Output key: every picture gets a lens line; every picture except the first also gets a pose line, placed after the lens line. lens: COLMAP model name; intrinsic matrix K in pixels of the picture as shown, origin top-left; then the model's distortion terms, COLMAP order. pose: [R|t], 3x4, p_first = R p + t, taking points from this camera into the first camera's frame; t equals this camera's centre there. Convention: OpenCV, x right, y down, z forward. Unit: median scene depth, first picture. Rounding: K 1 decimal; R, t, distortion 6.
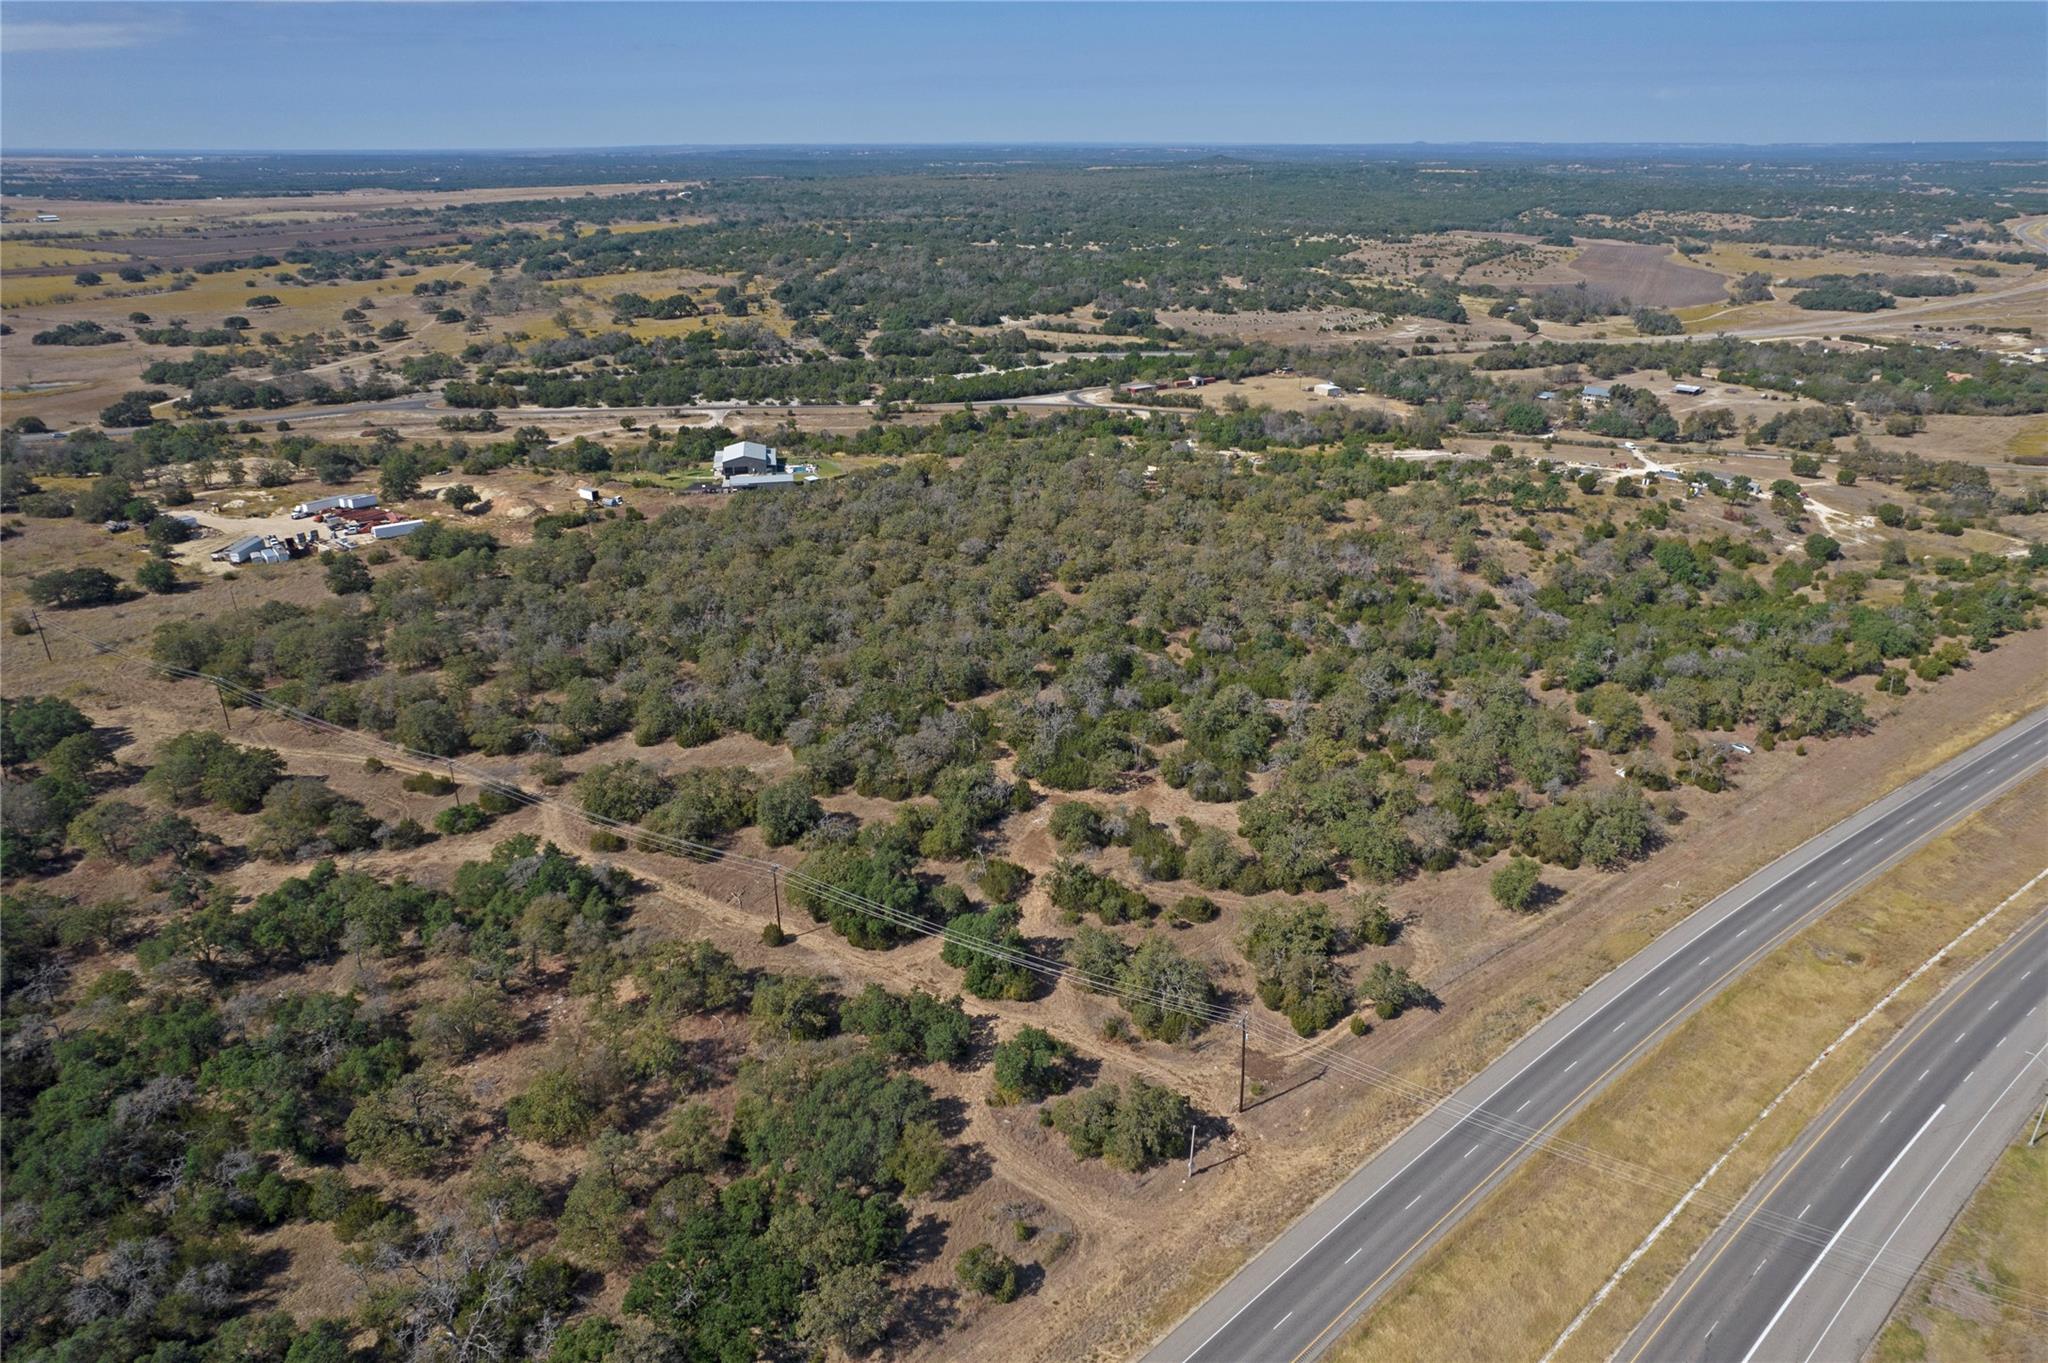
lens RADIAL K [[1305.0, 0, 1022.0], [0, 1305.0, 686.8], [0, 0, 1]] dist [-0.078547, 0.071235]
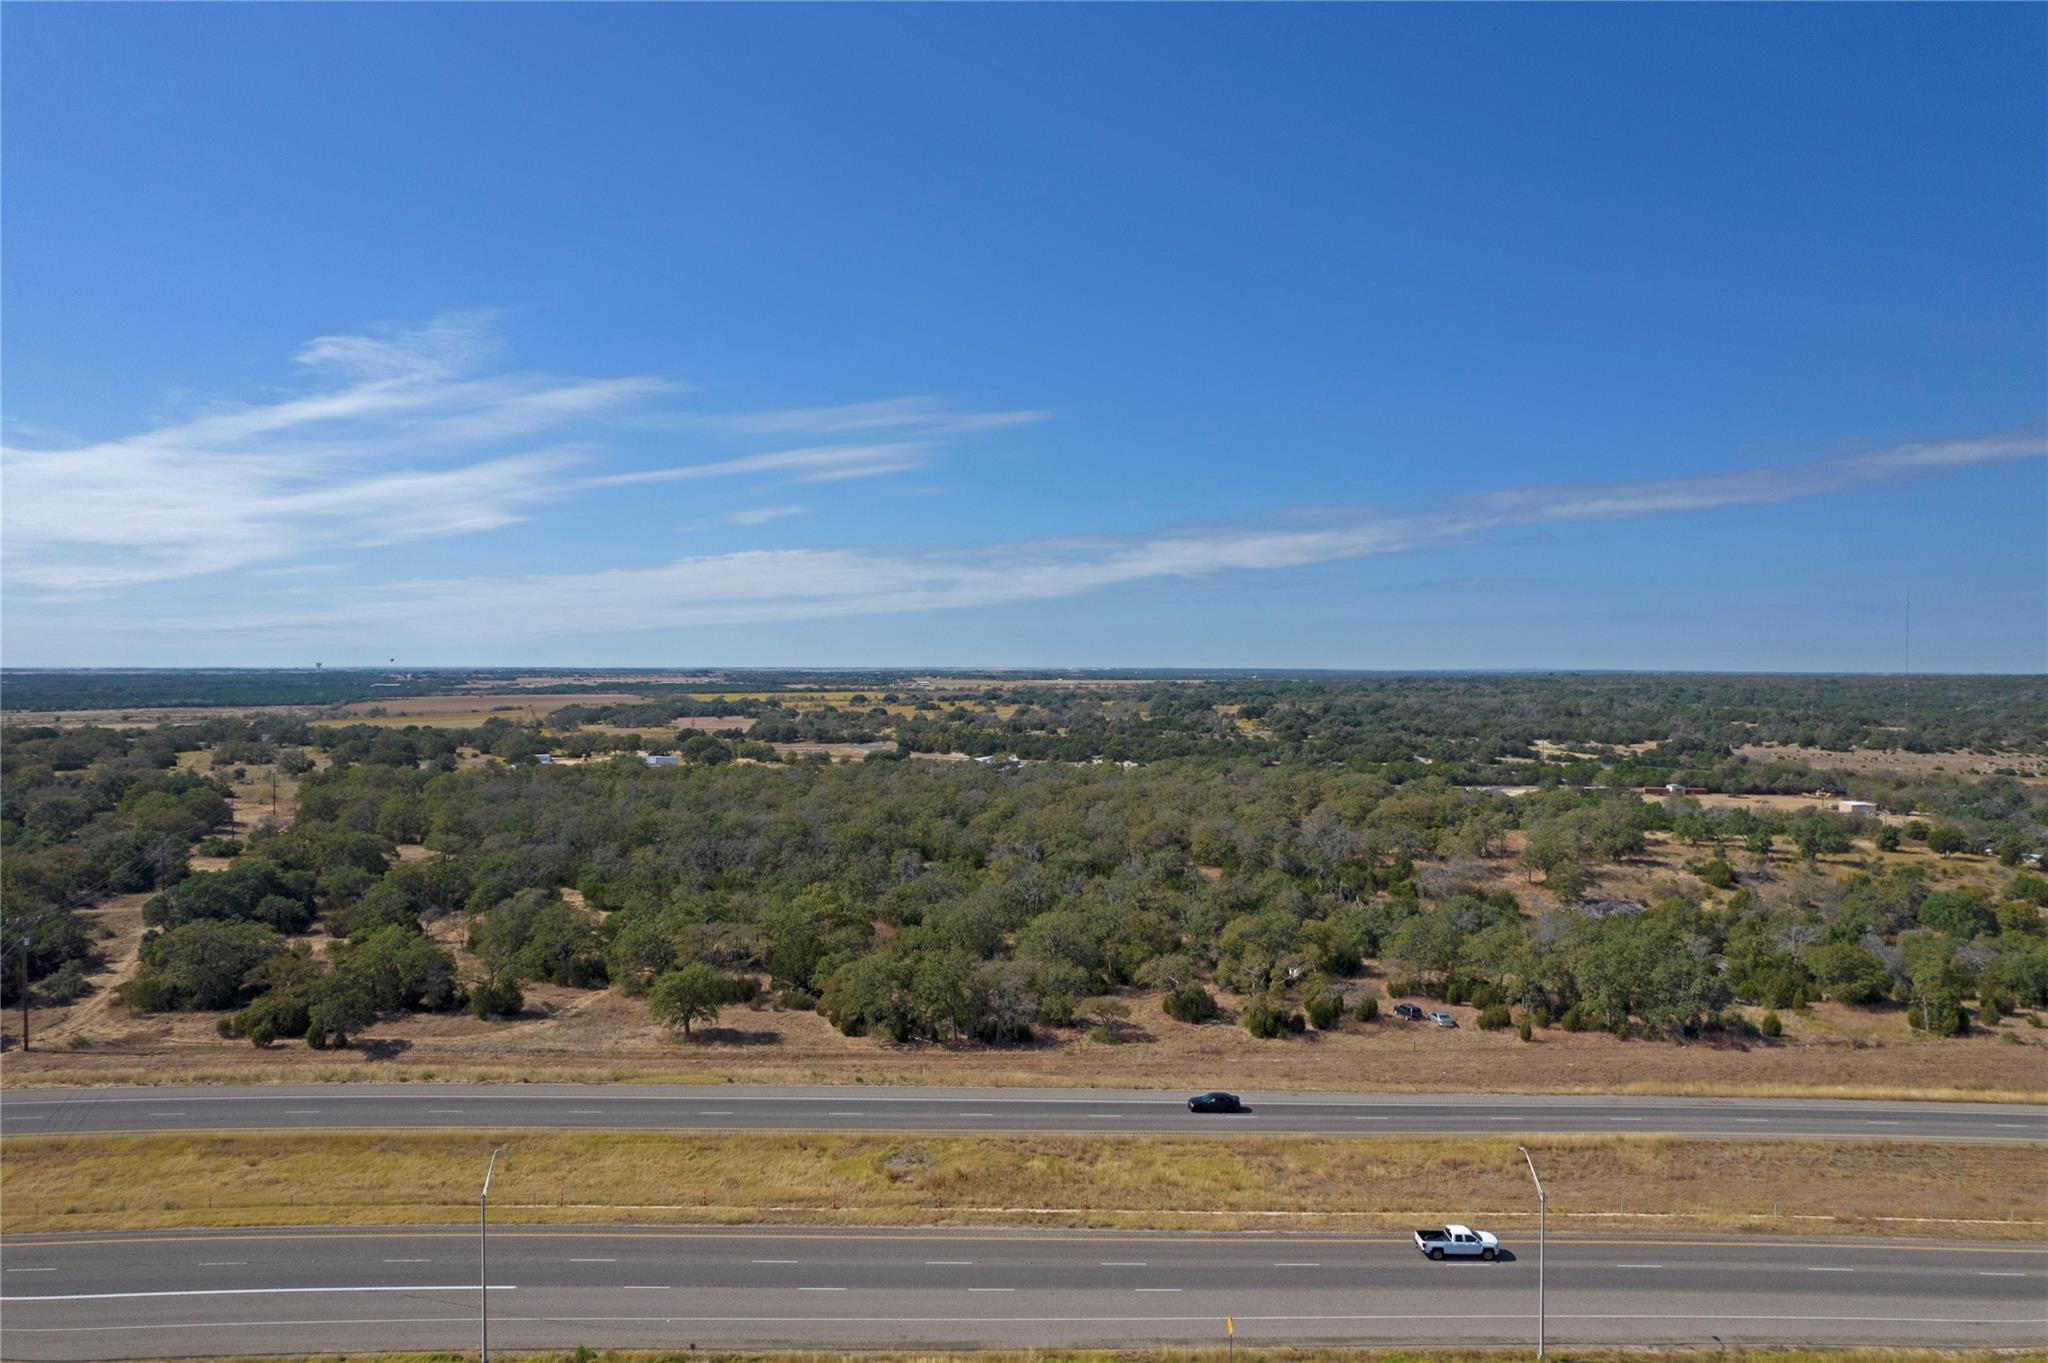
lens RADIAL K [[1305.0, 0, 1022.0], [0, 1305.0, 686.8], [0, 0, 1]] dist [-0.078547, 0.071235]
pose [[0.814850, 0.015023, -0.579478, 0.283066], [-0.232286, 0.924356, -0.302671, 0.049859], [0.531097, 0.381236, 0.756701, 0.146821]]
